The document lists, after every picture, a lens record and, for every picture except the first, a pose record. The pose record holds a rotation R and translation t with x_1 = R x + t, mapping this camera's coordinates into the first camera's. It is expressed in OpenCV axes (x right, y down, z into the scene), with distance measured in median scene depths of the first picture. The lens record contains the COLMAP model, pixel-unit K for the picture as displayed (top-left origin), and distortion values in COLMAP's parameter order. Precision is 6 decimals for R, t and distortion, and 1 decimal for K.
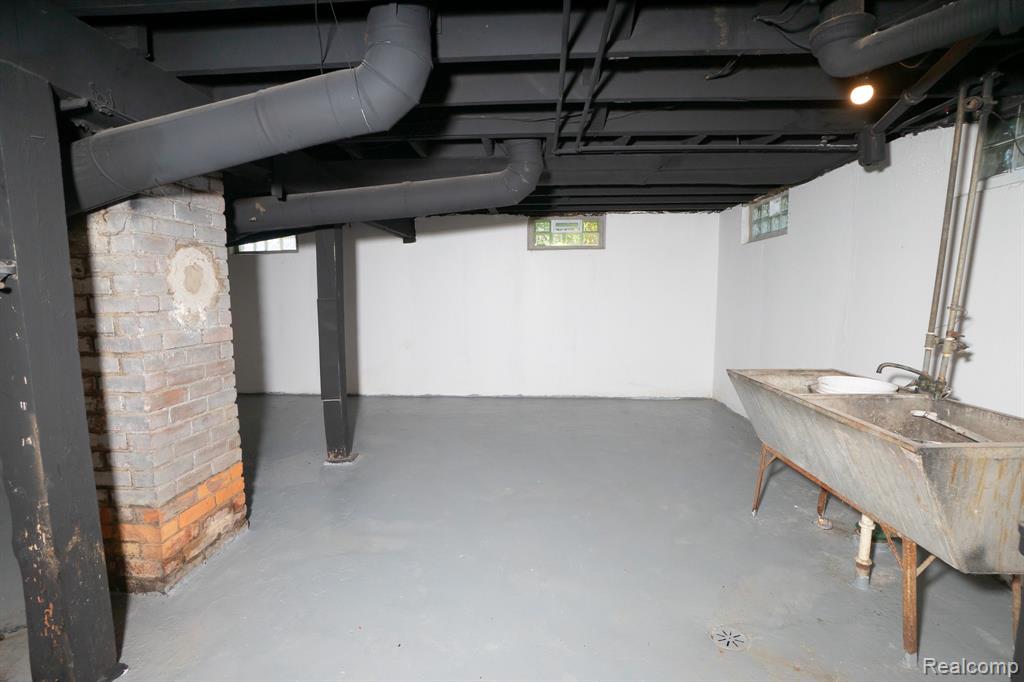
lens RADIAL K [[460.4, 0, 505.3], [0, 460.4, 342.2], [0, 0, 1]] dist [-0.069804, 0.024470]
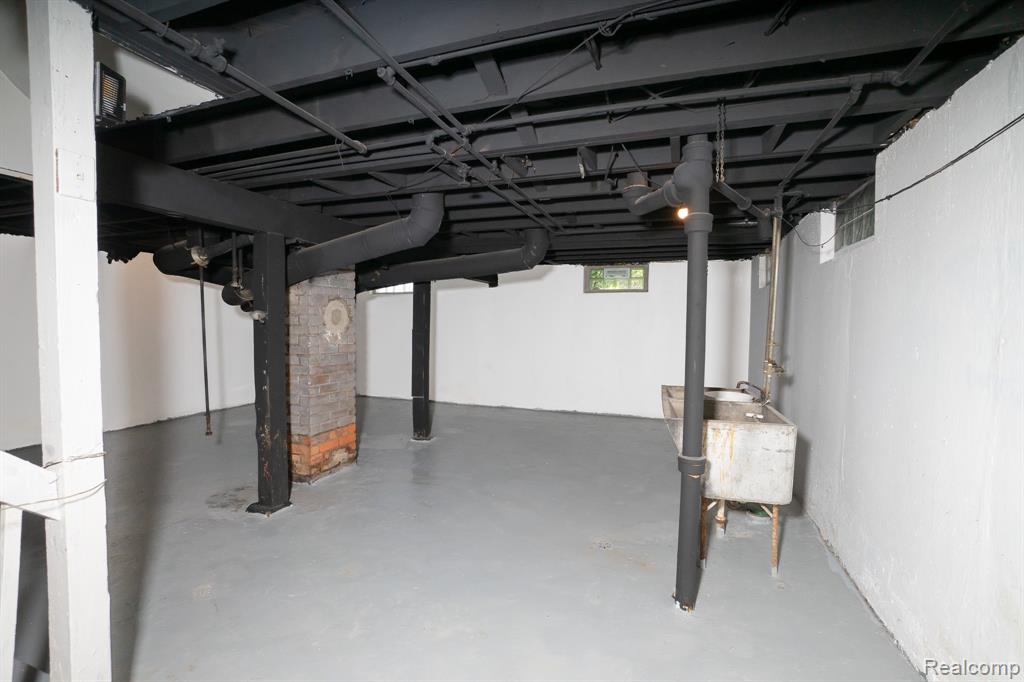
lens RADIAL K [[460.4, 0, 505.3], [0, 460.4, 342.2], [0, 0, 1]] dist [-0.069804, 0.024470]
pose [[0.960451, 0.028216, -0.277017, 0.495251], [-0.046847, 0.997046, -0.060868, 0.043483], [0.274481, 0.071438, 0.958935, -0.603855]]
